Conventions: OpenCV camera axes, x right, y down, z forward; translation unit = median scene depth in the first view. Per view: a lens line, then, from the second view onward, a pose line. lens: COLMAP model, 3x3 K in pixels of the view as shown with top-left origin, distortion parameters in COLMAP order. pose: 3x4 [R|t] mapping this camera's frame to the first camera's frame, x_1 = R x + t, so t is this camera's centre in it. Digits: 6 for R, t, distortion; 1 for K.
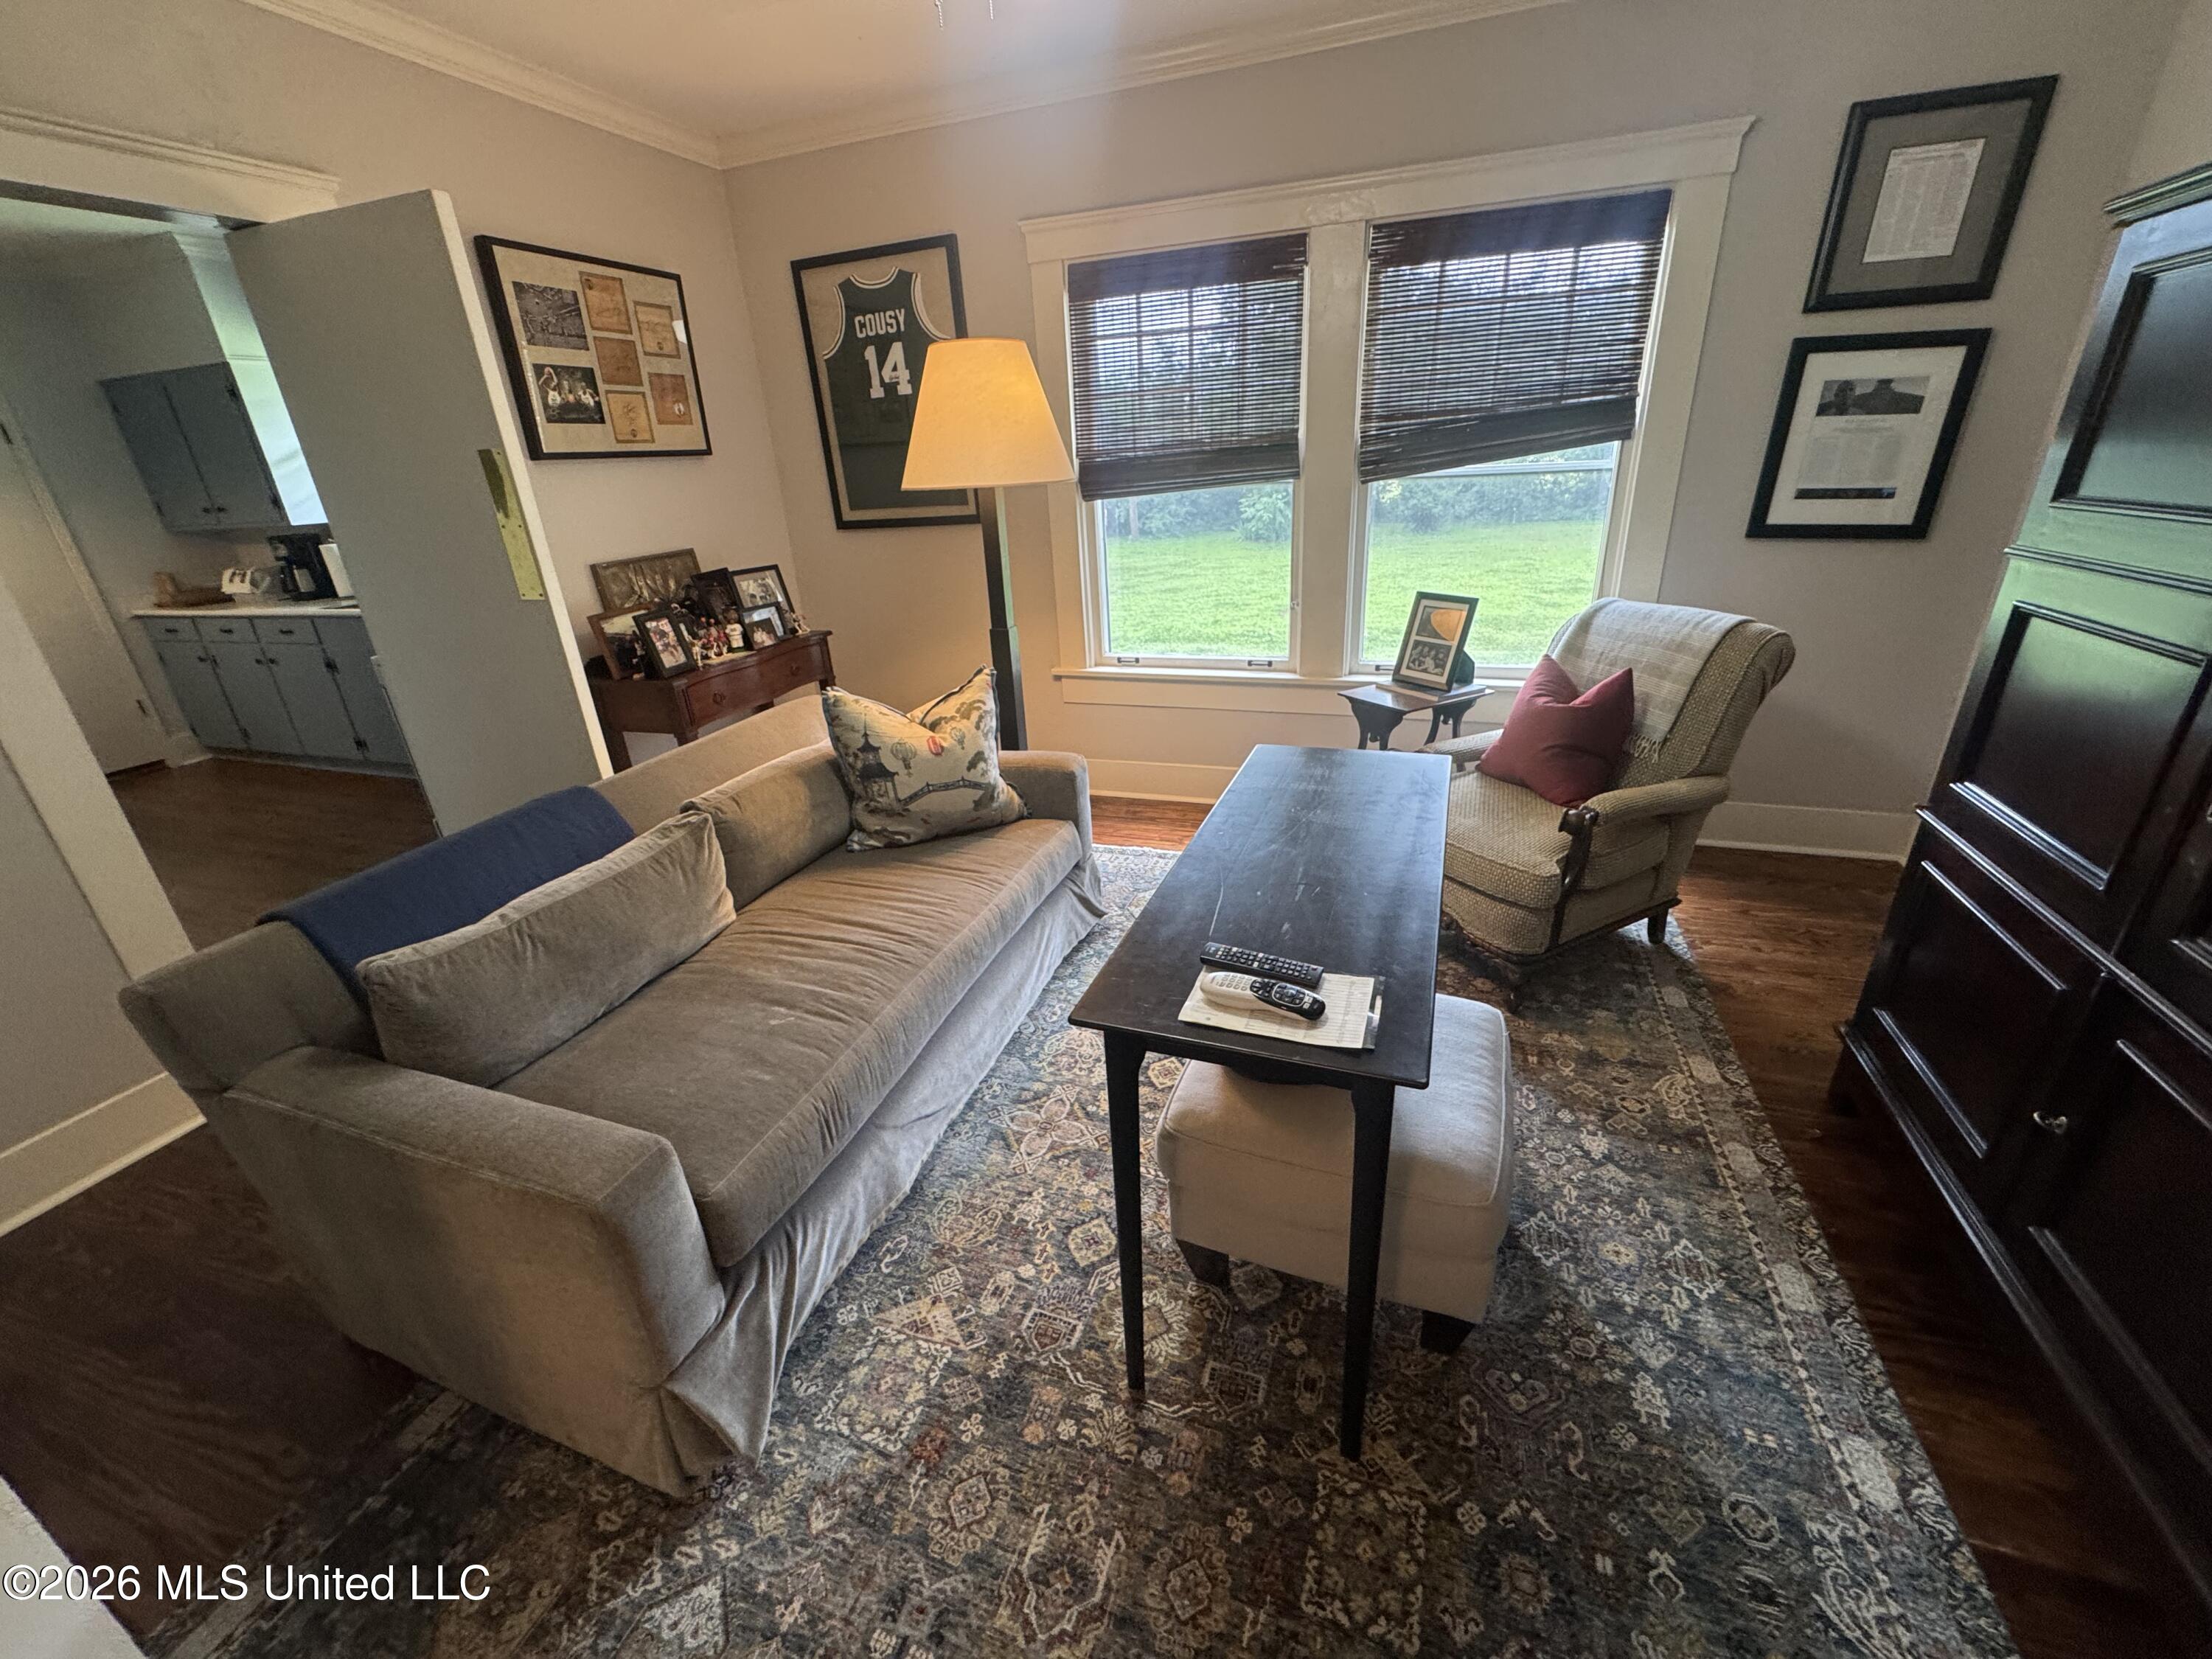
lens RADIAL K [[889.2, 0, 1106.0], [0, 889.2, 829.5], [0, 0, 1]] dist [-0.009085, 0.002775]
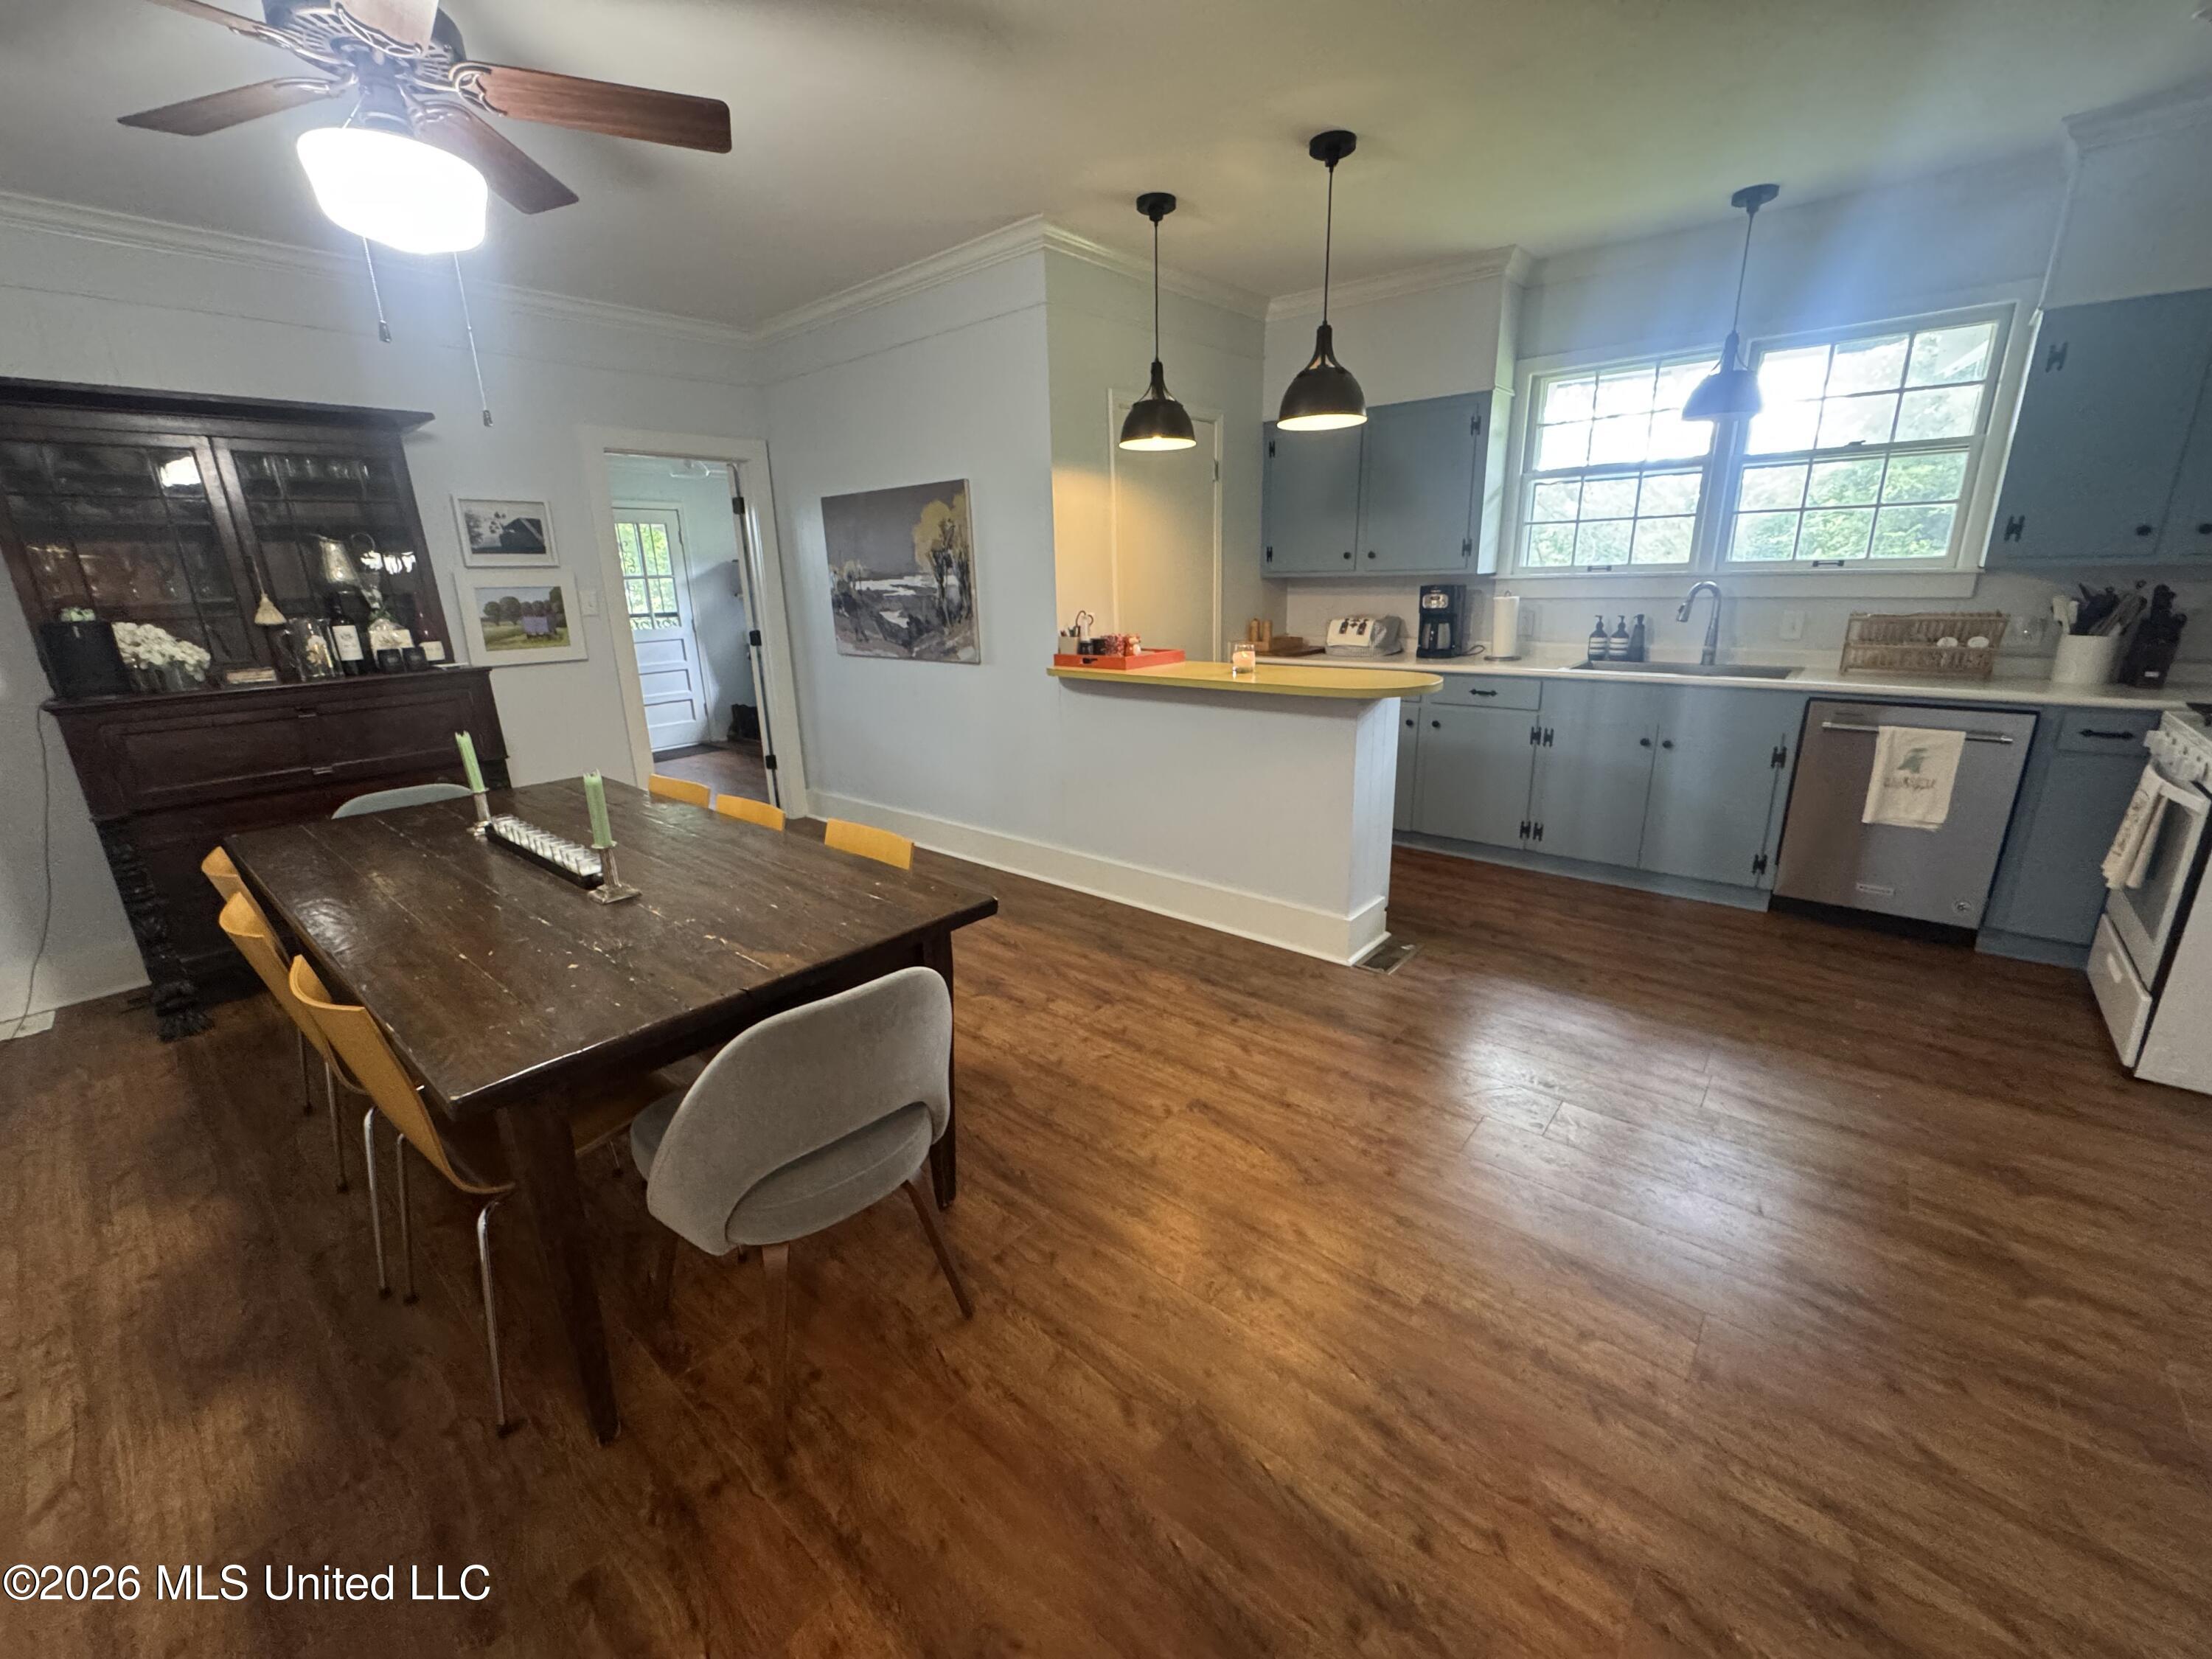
lens RADIAL K [[889.2, 0, 1106.0], [0, 889.2, 829.5], [0, 0, 1]] dist [-0.009085, 0.002775]
pose [[0.935197, 0.120613, -0.332956, -0.922228], [-0.152328, 0.985794, -0.070751, 0.021550], [0.319693, 0.116884, 0.940284, 0.089695]]
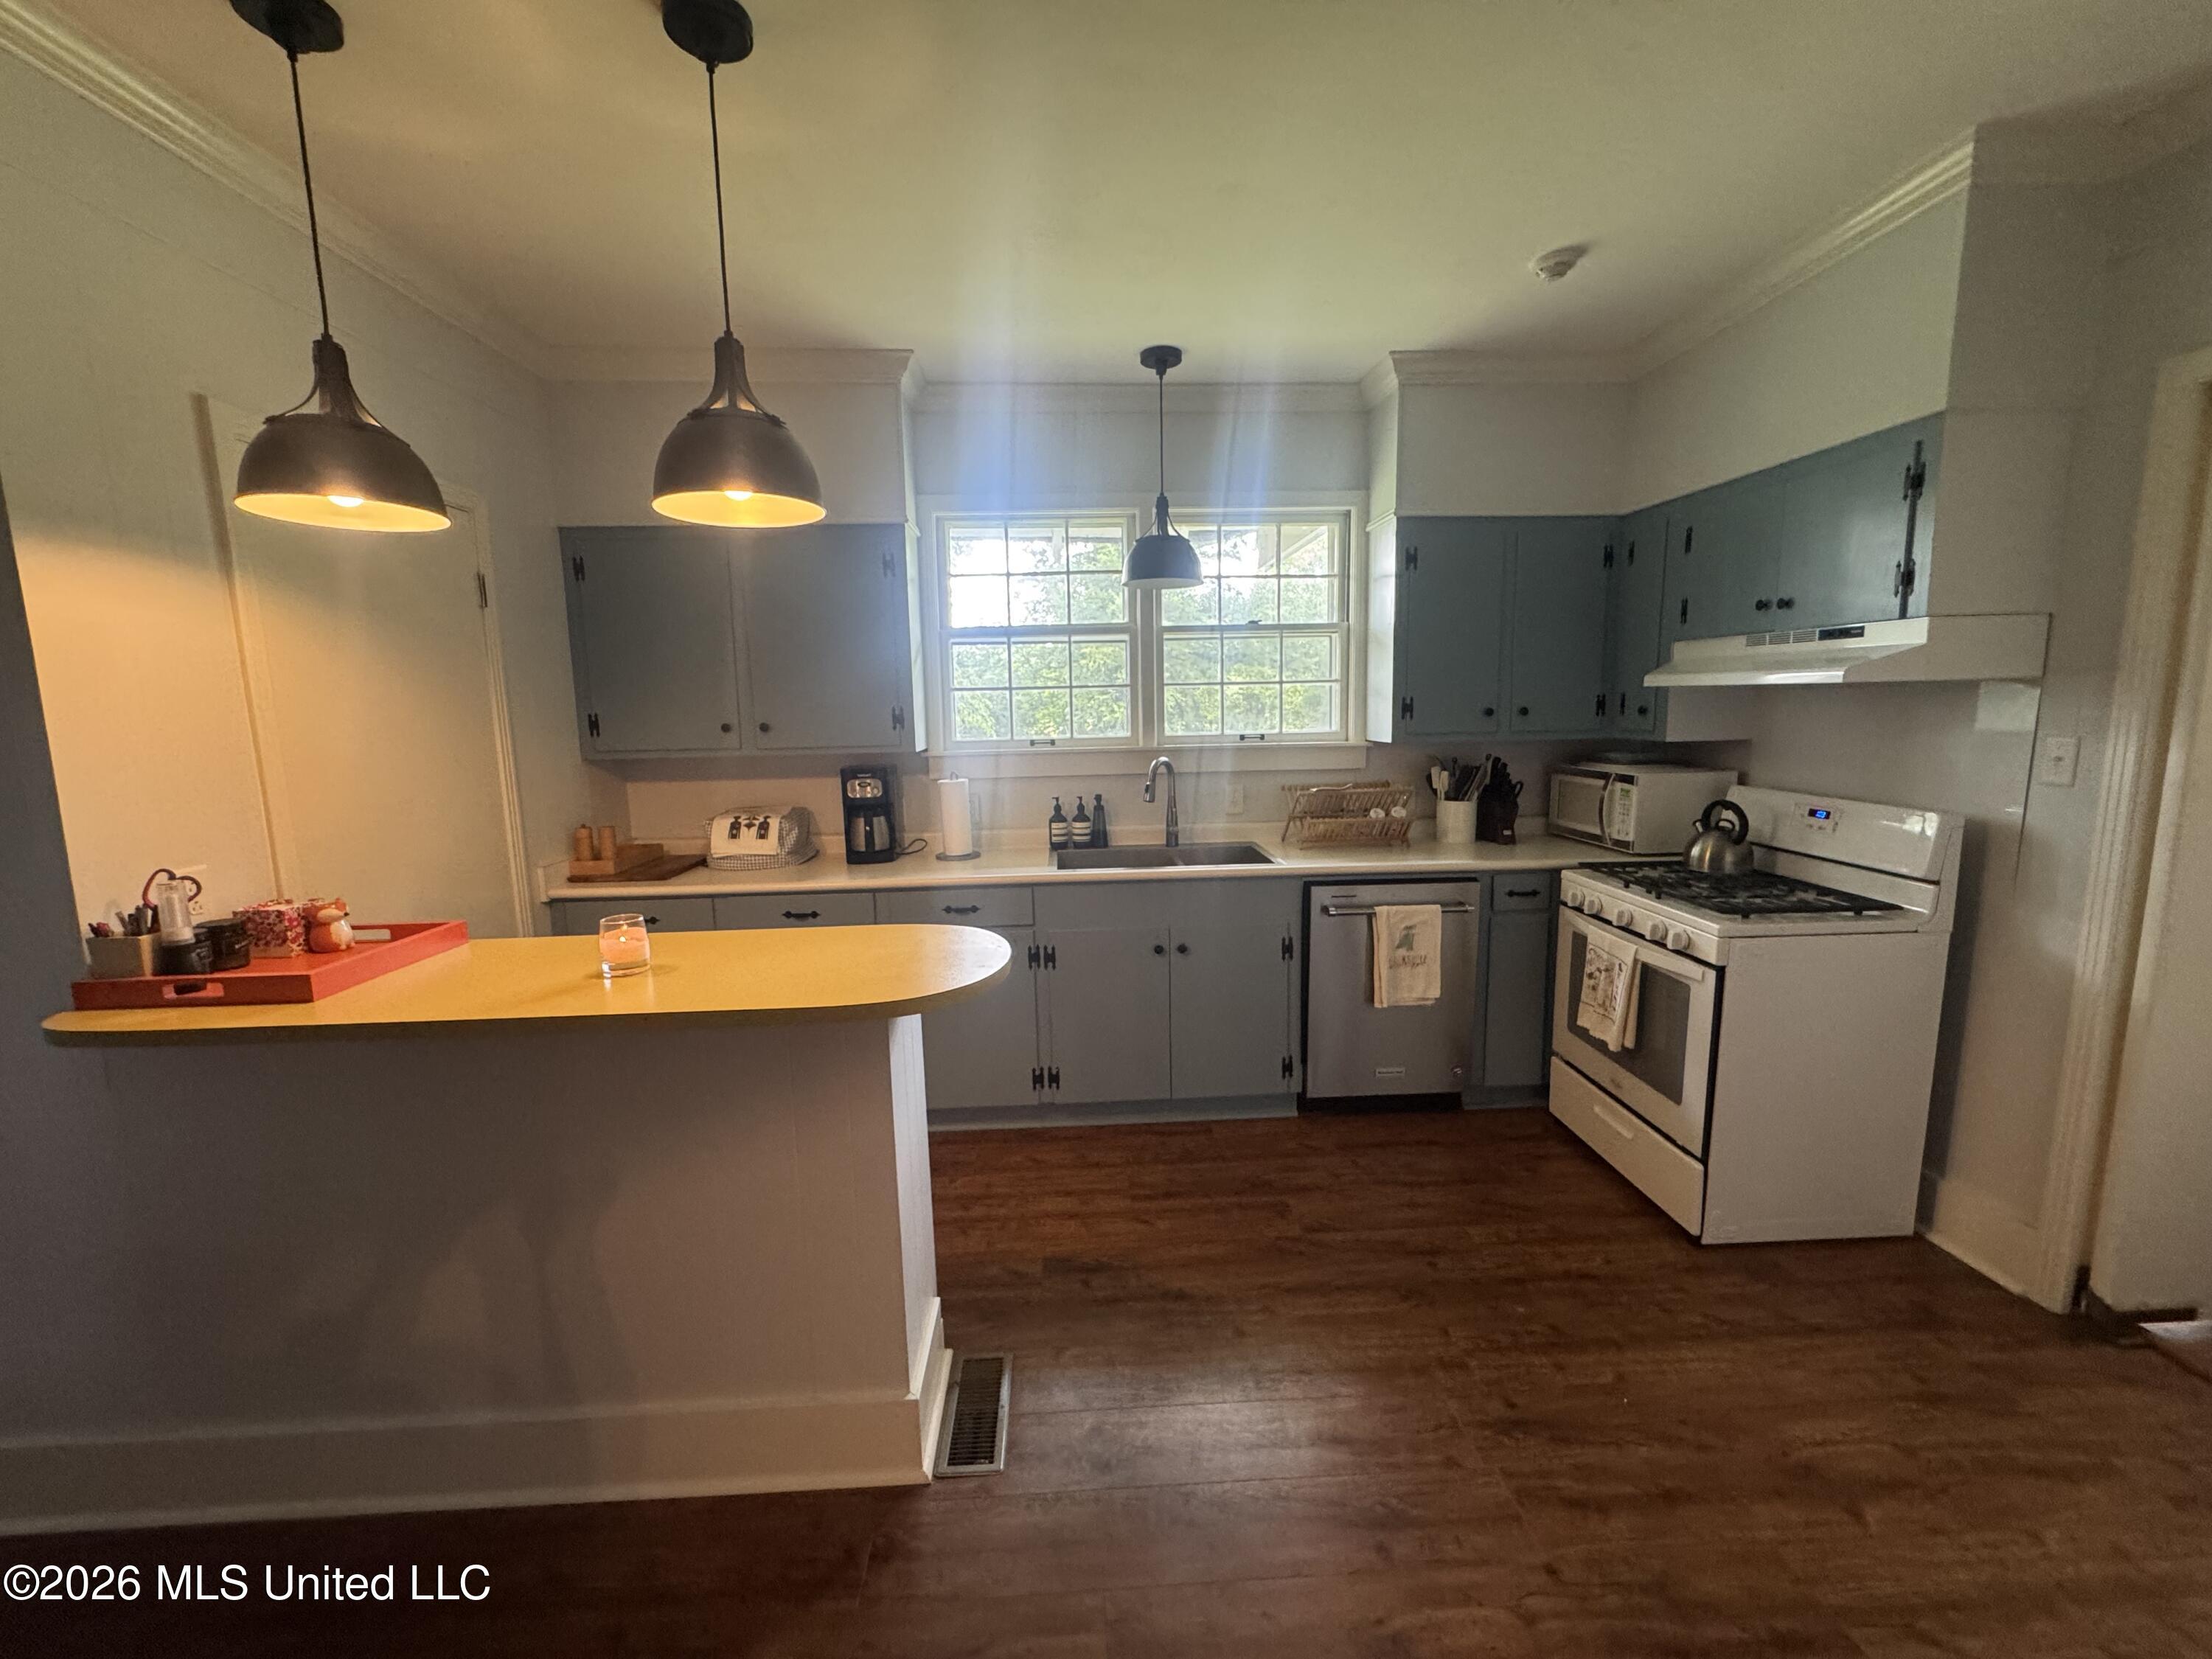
lens RADIAL K [[889.2, 0, 1106.0], [0, 889.2, 829.5], [0, 0, 1]] dist [-0.009085, 0.002775]
pose [[0.925334, -0.024166, 0.378383, -1.020983], [0.123495, 0.962757, -0.240516, -0.107982], [-0.358479, 0.269286, 0.893856, 0.362358]]
